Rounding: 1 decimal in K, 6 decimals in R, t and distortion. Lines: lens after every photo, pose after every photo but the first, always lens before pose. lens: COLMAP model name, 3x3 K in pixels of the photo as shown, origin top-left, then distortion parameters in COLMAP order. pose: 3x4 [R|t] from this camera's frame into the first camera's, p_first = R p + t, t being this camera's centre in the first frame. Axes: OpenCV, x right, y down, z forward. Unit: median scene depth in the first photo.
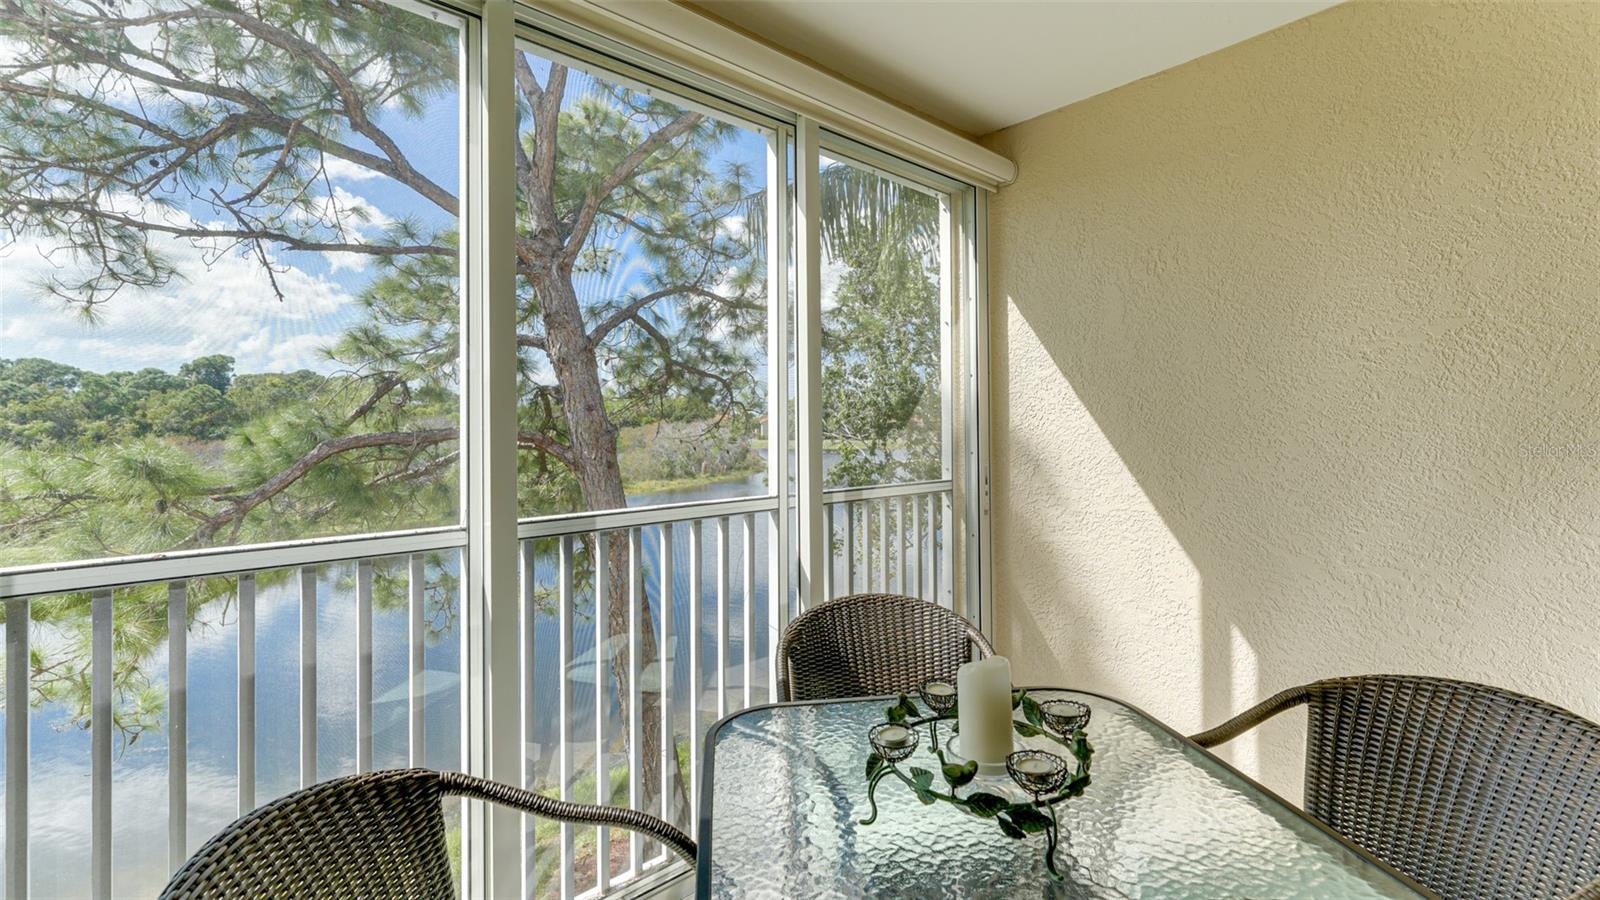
lens RADIAL K [[674.4, 0, 794.7], [0, 674.4, 439.9], [0, 0, 1]] dist [0.003496, 0.000209]
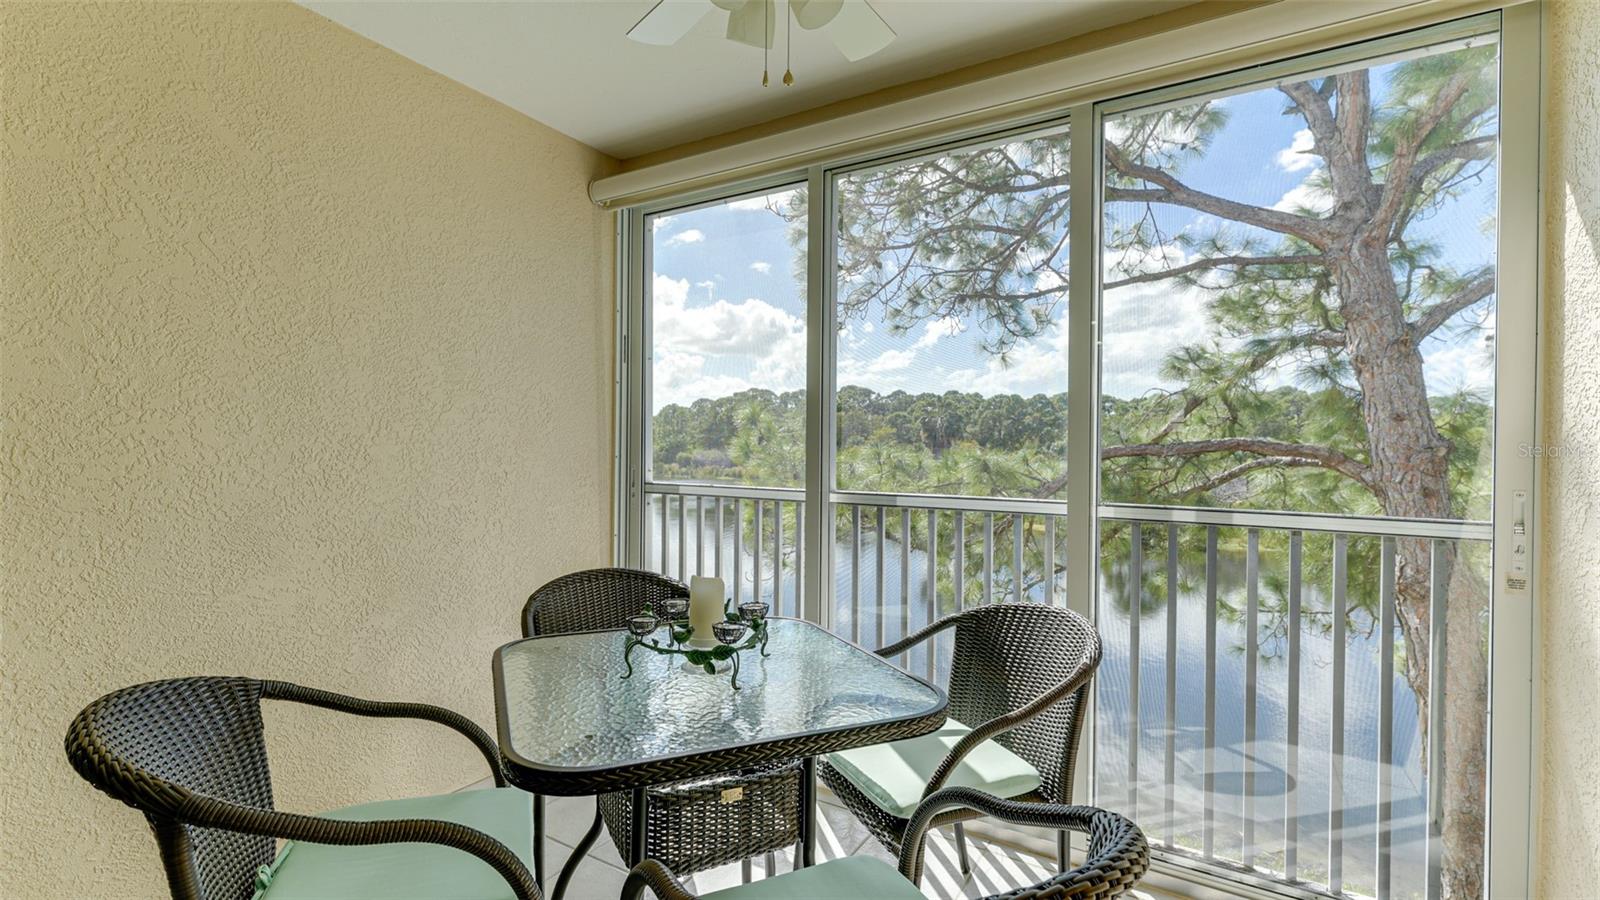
lens RADIAL K [[708.3, 0, 796.7], [0, 708.3, 446.8], [0, 0, 1]] dist [-0.000148, 0.000036]
pose [[0.319978, 0.013852, -0.947324, 0.244112], [-0.029587, 0.999552, 0.004622, 0.003243], [0.946963, 0.026549, 0.320245, 0.090893]]
